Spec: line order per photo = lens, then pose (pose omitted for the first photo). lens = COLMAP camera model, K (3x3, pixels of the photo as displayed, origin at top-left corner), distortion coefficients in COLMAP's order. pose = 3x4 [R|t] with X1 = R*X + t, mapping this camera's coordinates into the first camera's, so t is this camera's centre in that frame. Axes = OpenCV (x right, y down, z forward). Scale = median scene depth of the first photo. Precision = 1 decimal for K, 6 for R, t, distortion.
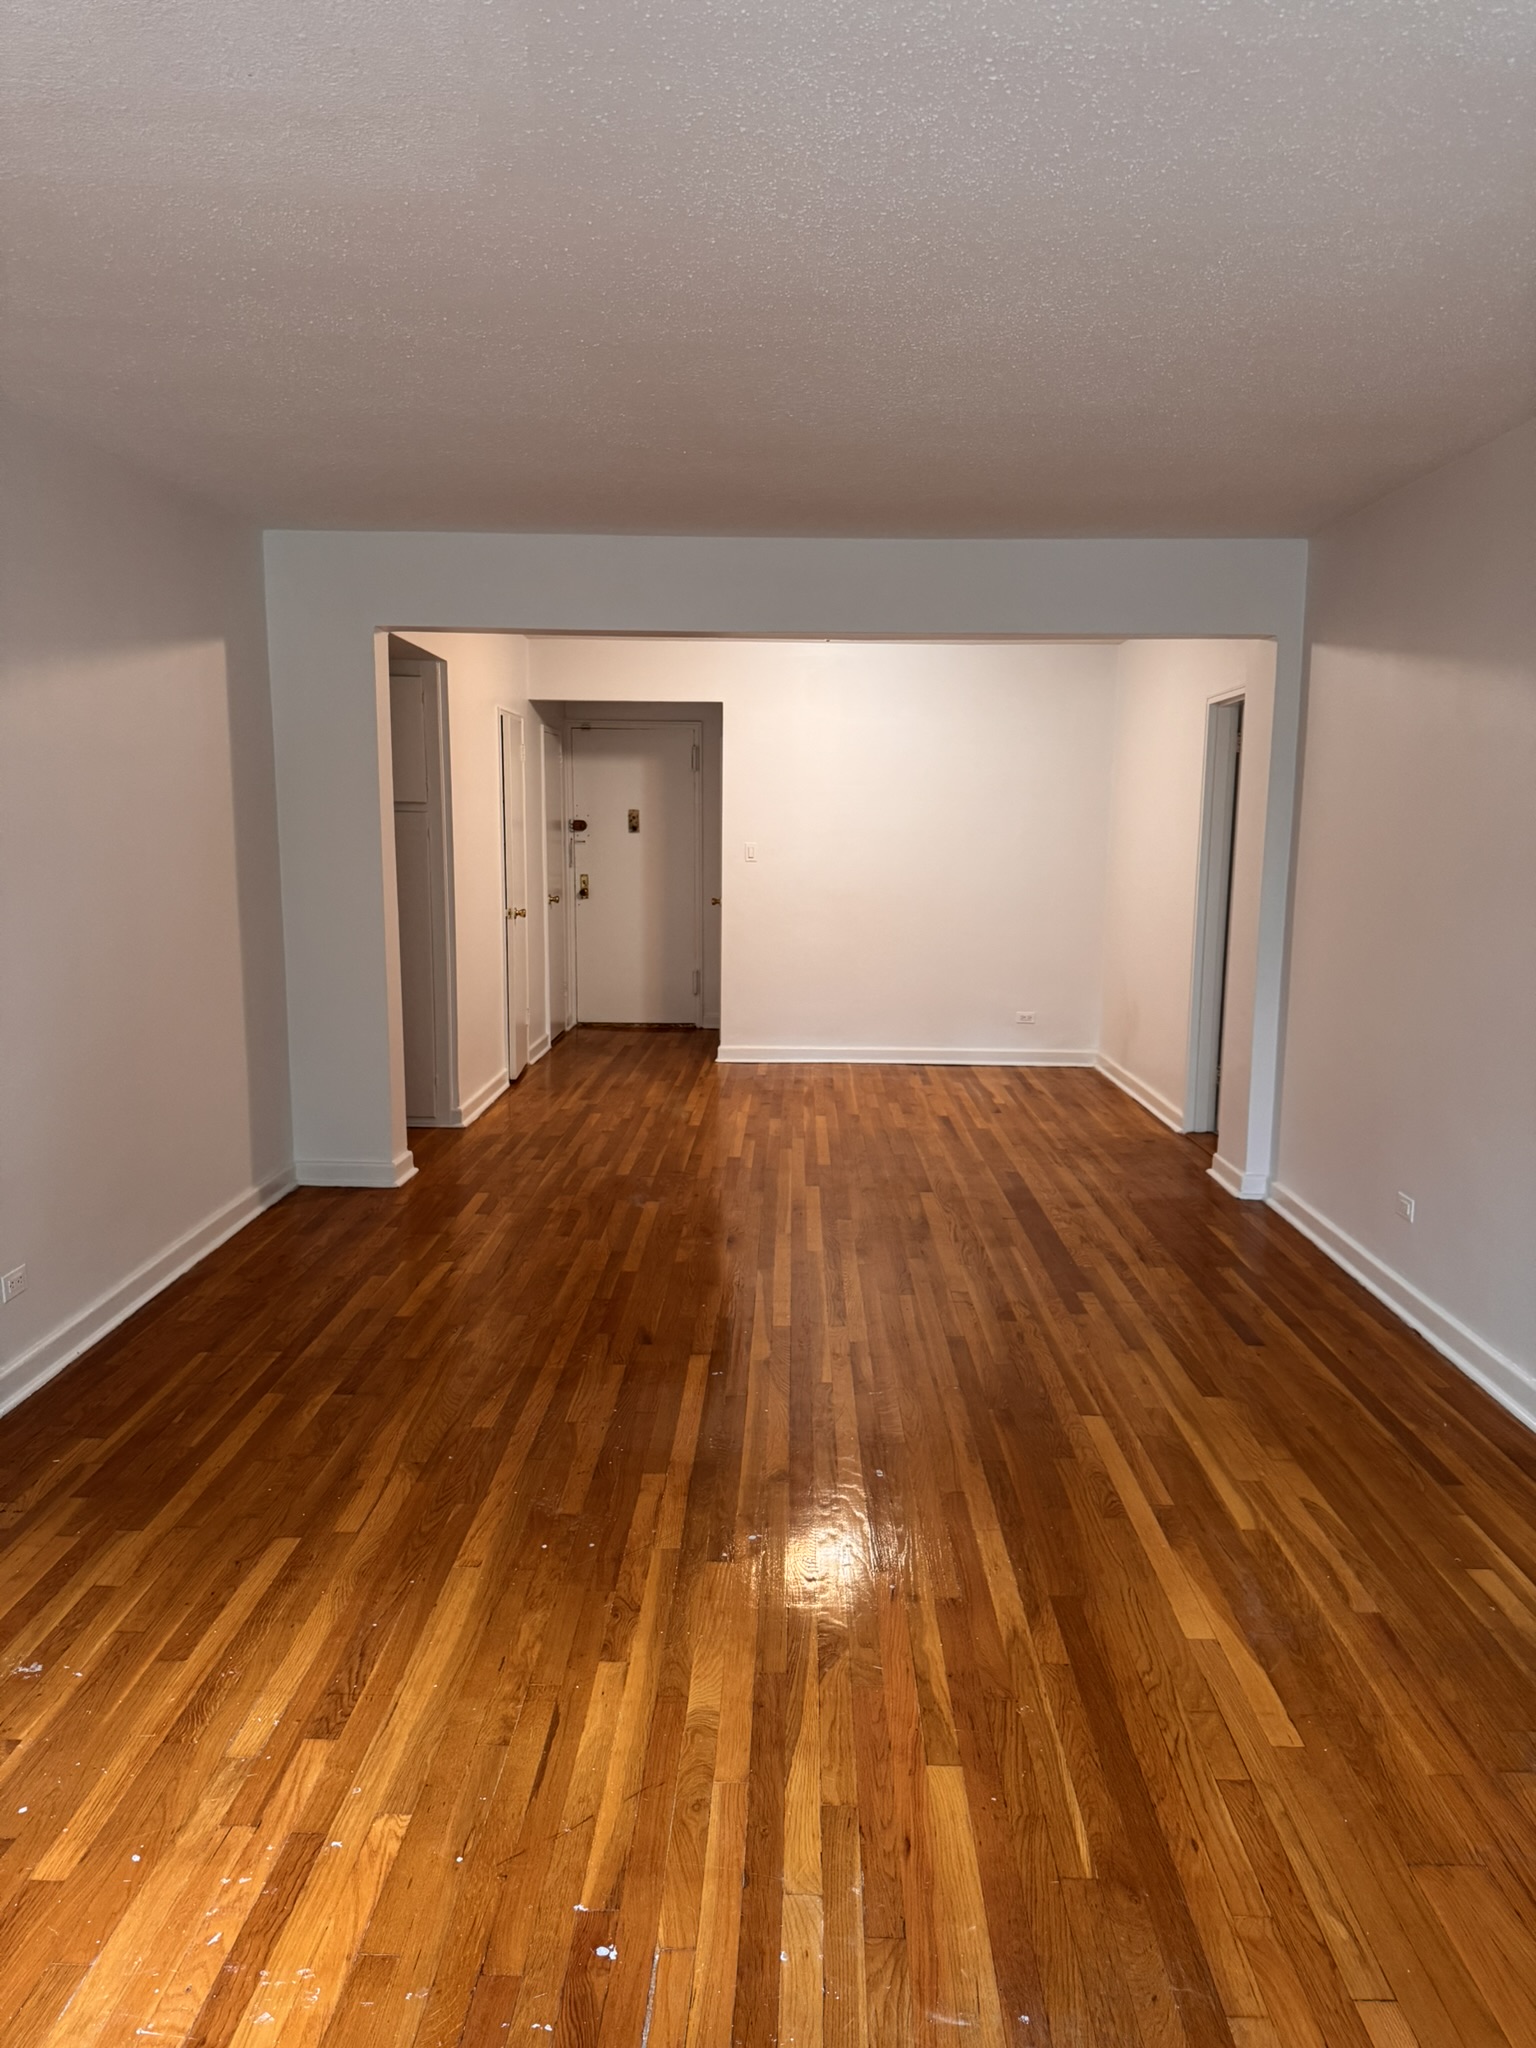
lens RADIAL K [[1436.0, 0, 768.0], [0, 1436.0, 1024.0], [0, 0, 1]] dist [0.130566, -0.182930]
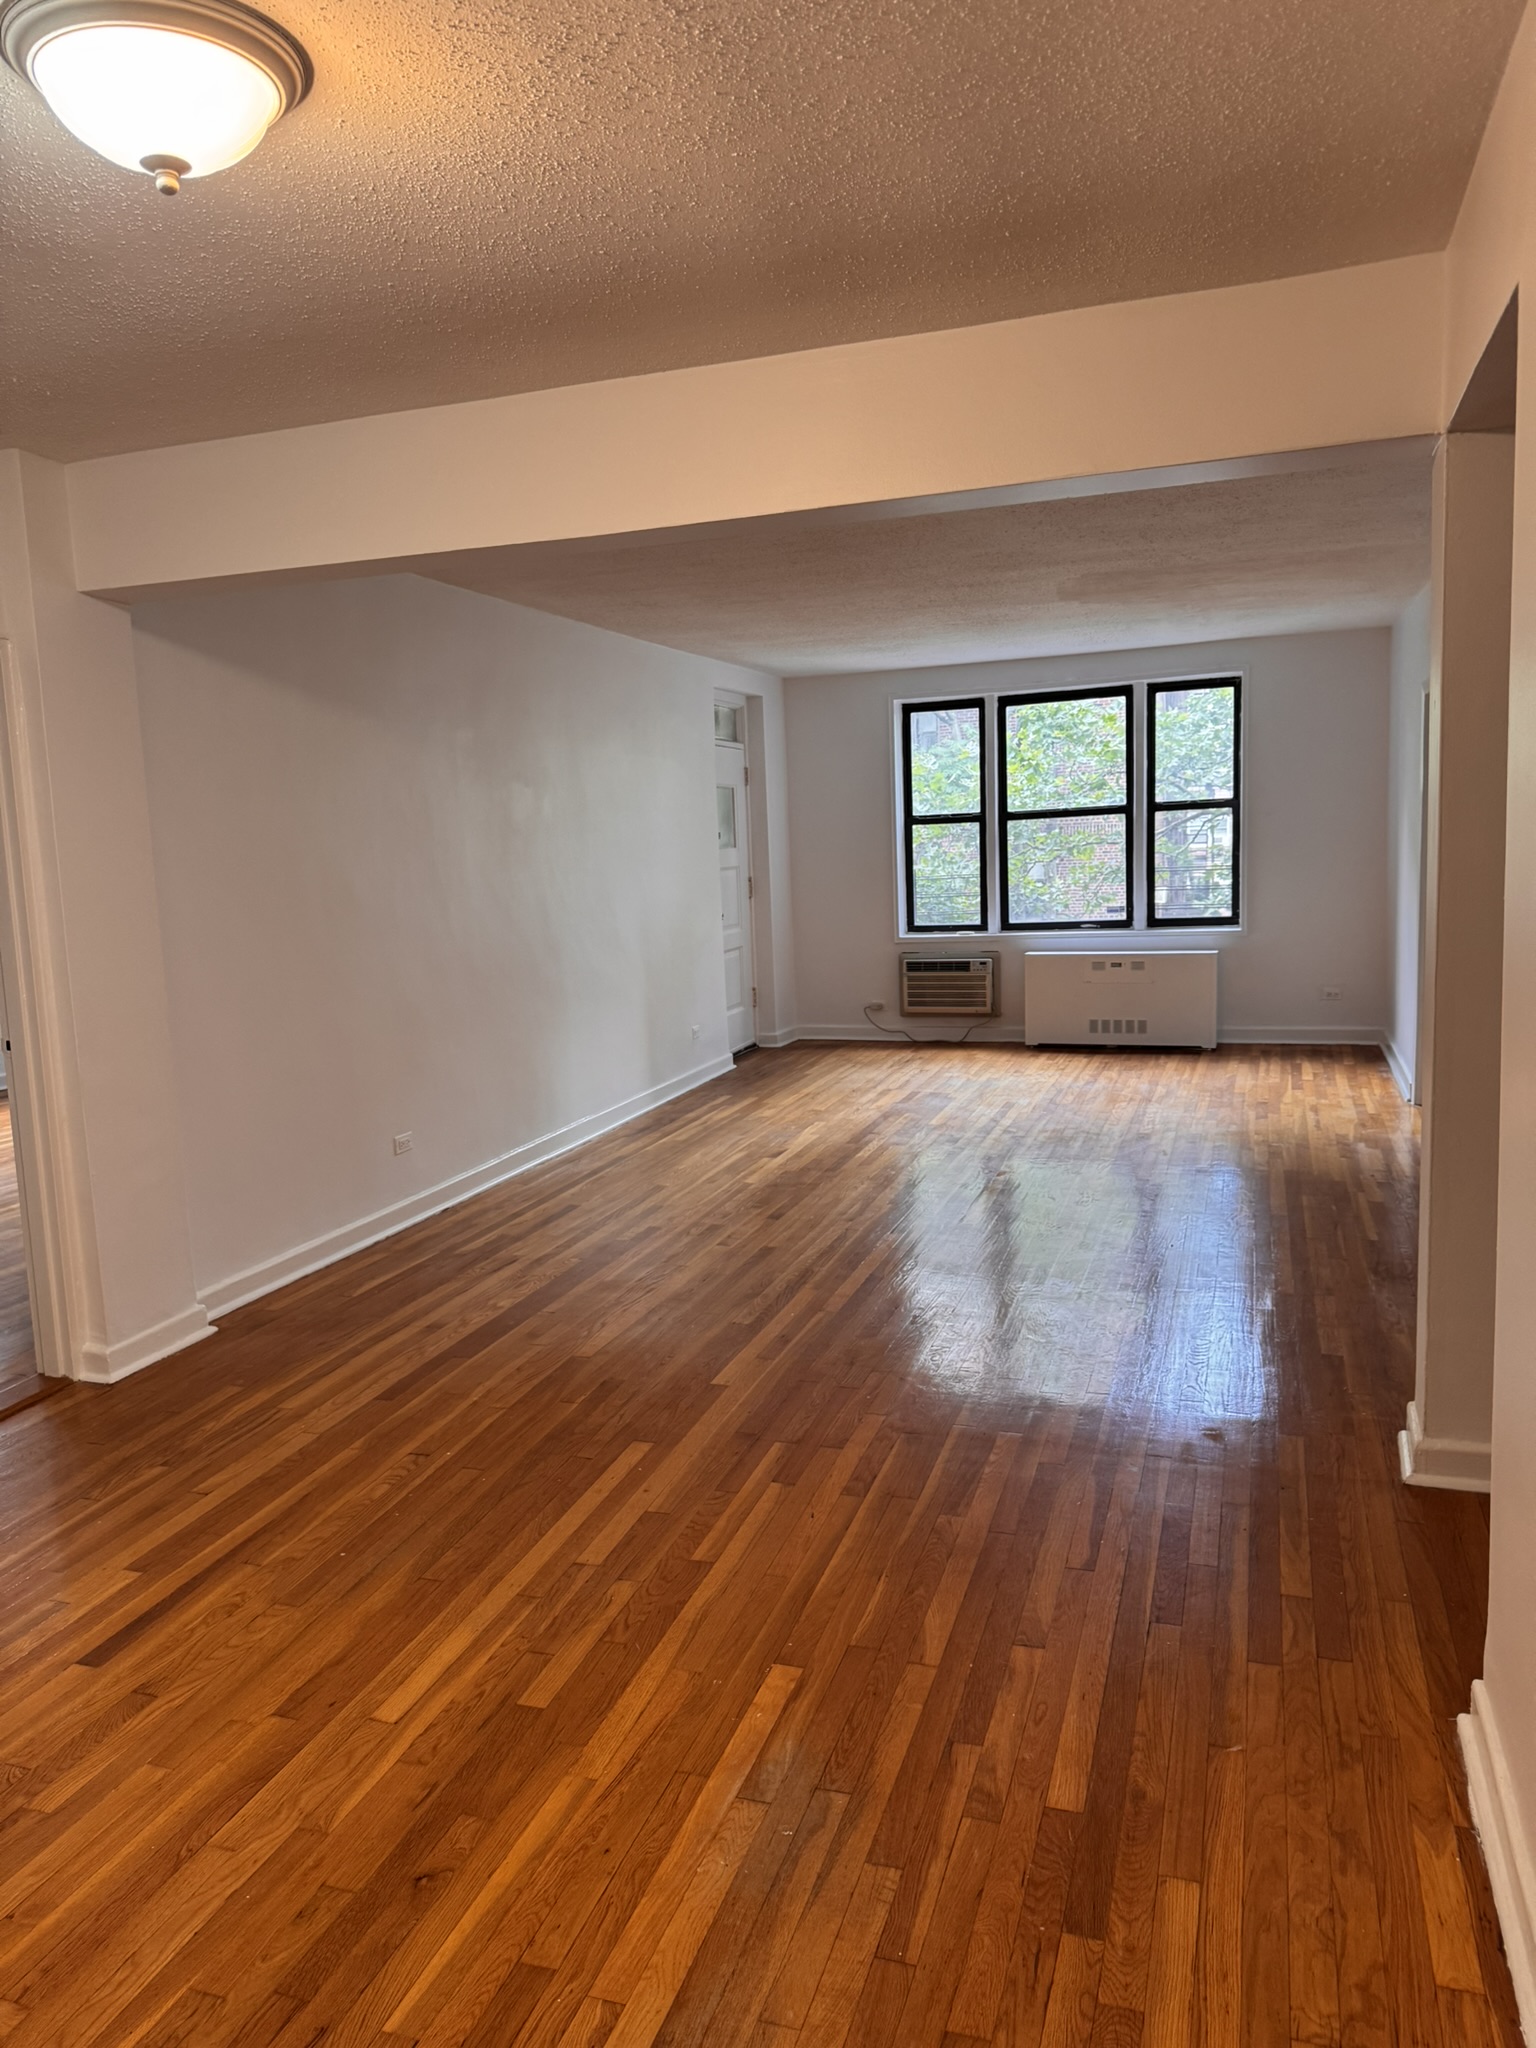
lens RADIAL K [[1436.0, 0, 768.0], [0, 1436.0, 1024.0], [0, 0, 1]] dist [0.130566, -0.182930]
pose [[-0.952518, -0.007293, 0.304394, -0.220563], [0.078670, 0.959873, 0.269174, -0.256252], [-0.294143, 0.280339, -0.913723, 1.807854]]
